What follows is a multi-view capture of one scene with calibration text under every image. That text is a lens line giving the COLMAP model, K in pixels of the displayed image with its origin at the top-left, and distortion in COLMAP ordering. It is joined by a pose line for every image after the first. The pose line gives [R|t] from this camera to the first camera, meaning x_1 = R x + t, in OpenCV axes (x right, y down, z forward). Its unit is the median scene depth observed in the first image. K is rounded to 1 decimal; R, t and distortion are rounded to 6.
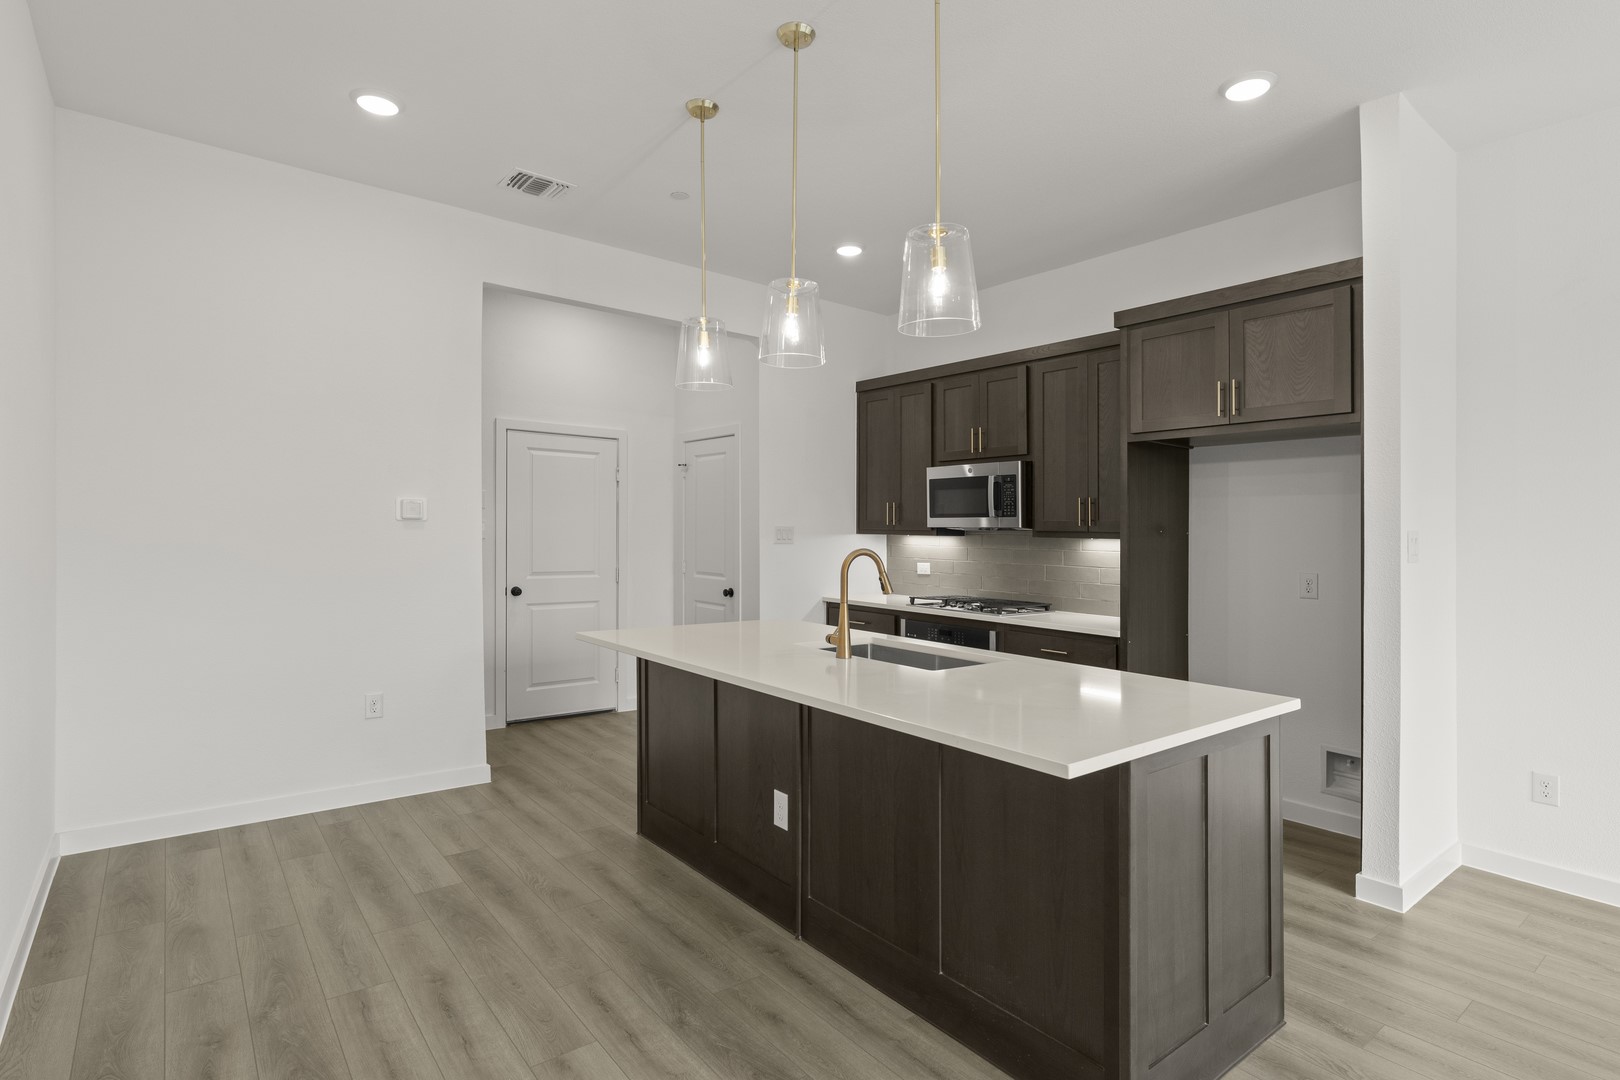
lens RADIAL K [[802.1, 0, 803.3], [0, 802.1, 534.9], [0, 0, 1]] dist [0.001036, -0.000405]
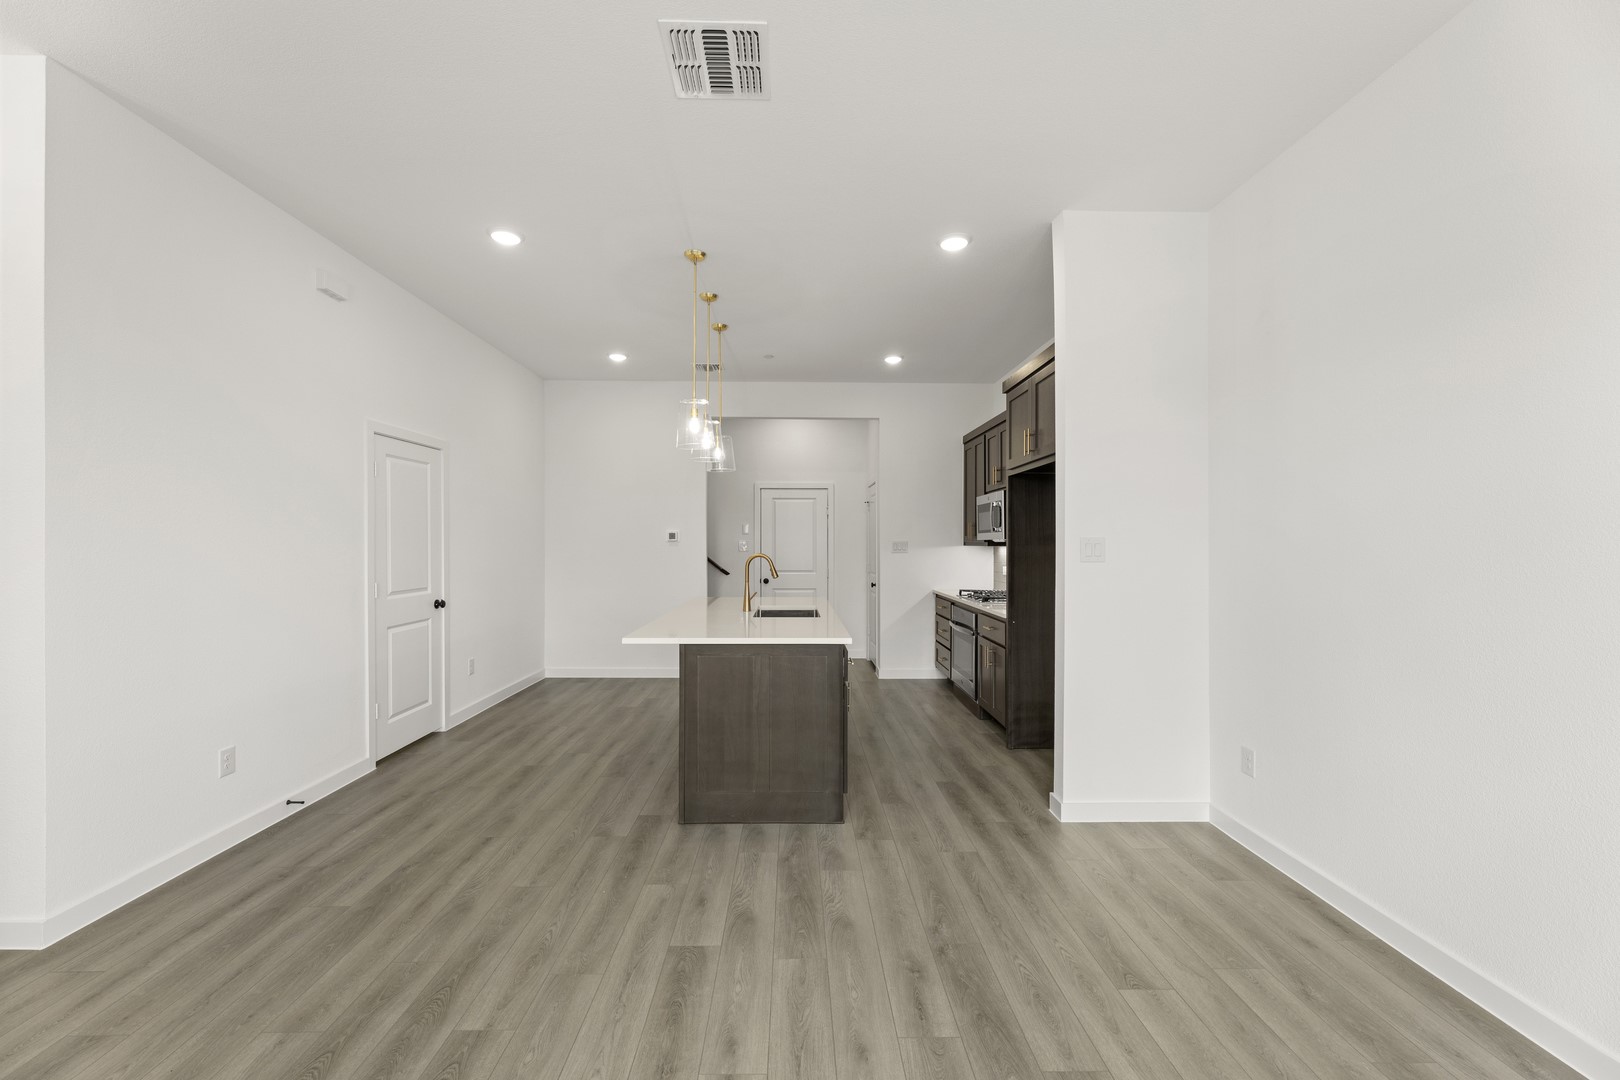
lens RADIAL K [[649.1, 0, 803.6], [0, 649.1, 544.4], [0, 0, 1]] dist [0.000695, 0.000072]
pose [[0.791769, -0.012850, -0.610686, 0.800166], [0.009102, 0.999916, -0.009239, 0.006786], [0.610753, 0.001756, 0.791819, -0.099980]]
